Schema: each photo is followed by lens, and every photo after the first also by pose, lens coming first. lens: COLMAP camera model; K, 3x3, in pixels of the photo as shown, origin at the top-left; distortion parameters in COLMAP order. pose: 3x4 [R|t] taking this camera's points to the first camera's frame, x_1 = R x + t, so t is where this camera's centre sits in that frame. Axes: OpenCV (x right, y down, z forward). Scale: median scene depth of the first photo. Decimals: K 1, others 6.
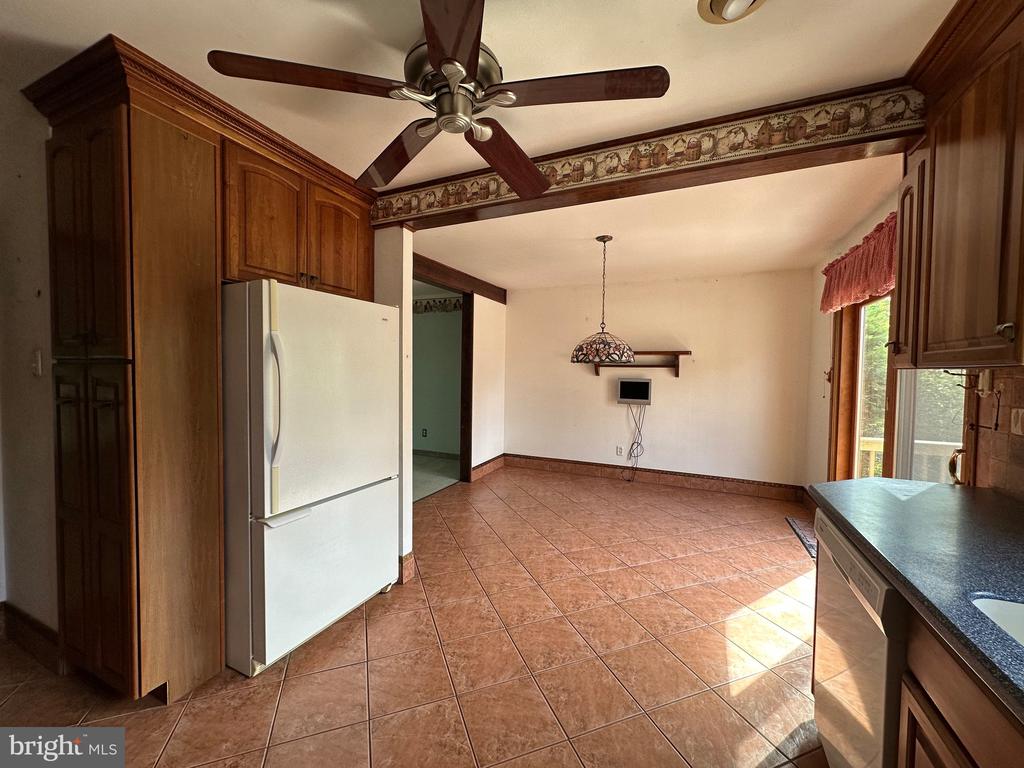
lens RADIAL K [[410.5, 0, 510.5], [0, 410.5, 383.6], [0, 0, 1]] dist [0.003869, 0.000755]
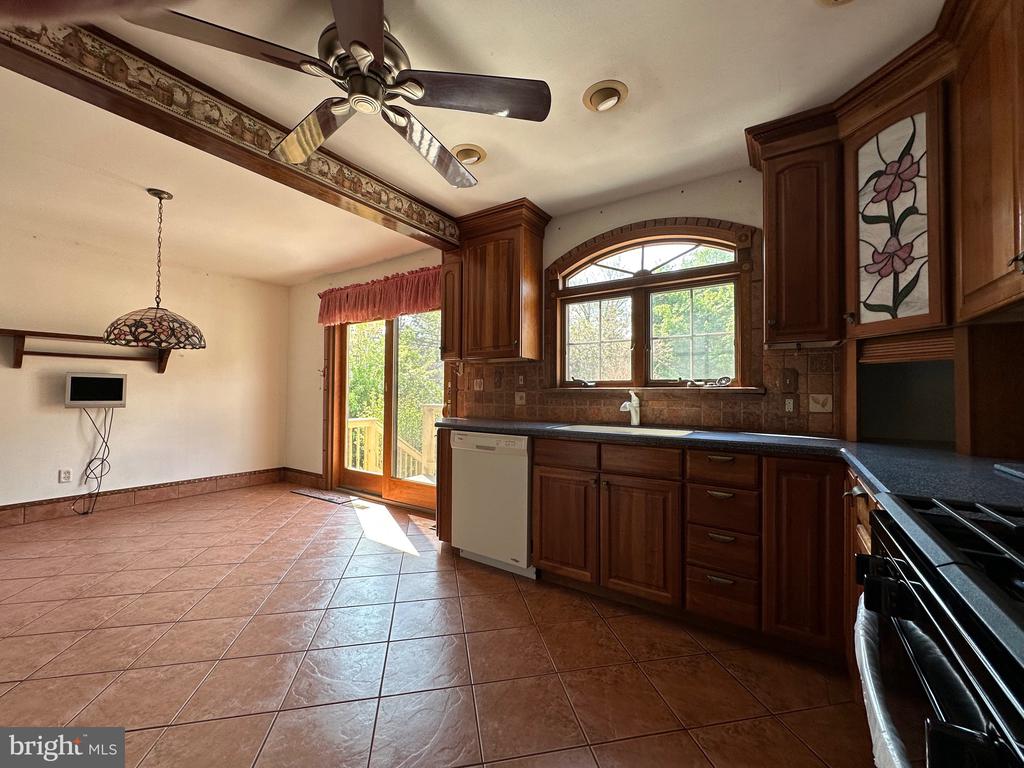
lens RADIAL K [[410.5, 0, 510.4], [0, 410.5, 382.2], [0, 0, 1]] dist [0.003869, 0.000755]
pose [[0.165507, 0.013517, 0.986116, -0.459145], [0.026906, 0.999472, -0.018216, 0.054582], [-0.985841, 0.029547, 0.165056, 0.187410]]
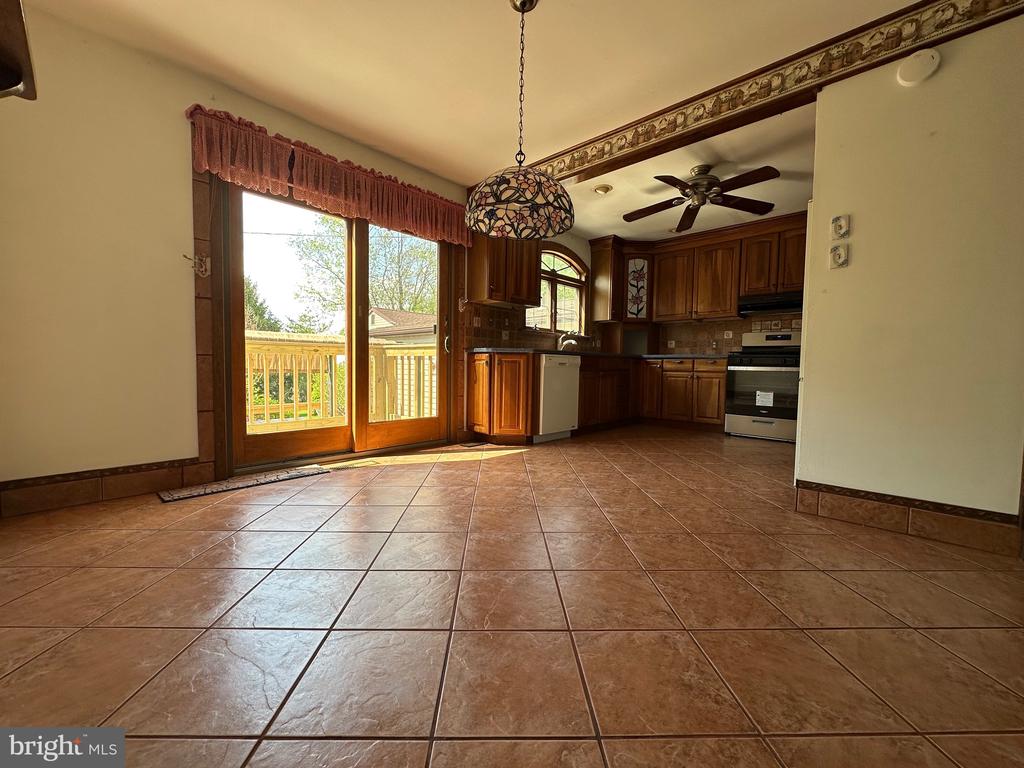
lens RADIAL K [[410.5, 0, 510.7], [0, 410.5, 380.7], [0, 0, 1]] dist [0.003869, 0.000755]
pose [[-0.945321, -0.040151, 0.323661, 0.039355], [-0.017435, 0.997195, 0.072783, 0.123384], [-0.325676, 0.063160, -0.943369, 1.556041]]
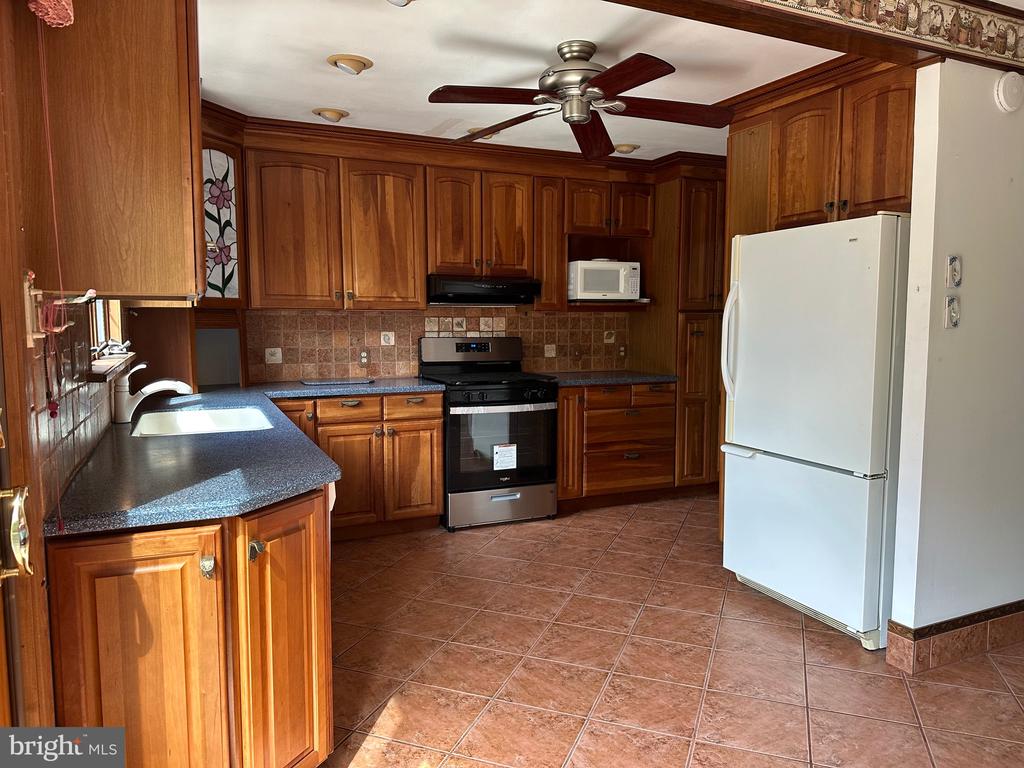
lens RADIAL K [[718.1, 0, 515.6], [0, 718.1, 385.0], [0, 0, 1]] dist [0.031589, -0.013808]
pose [[-0.656969, 0.053089, -0.752046, 0.689059], [-0.034368, 0.994372, 0.100218, -0.010611], [0.753134, 0.091686, -0.651447, 0.962194]]
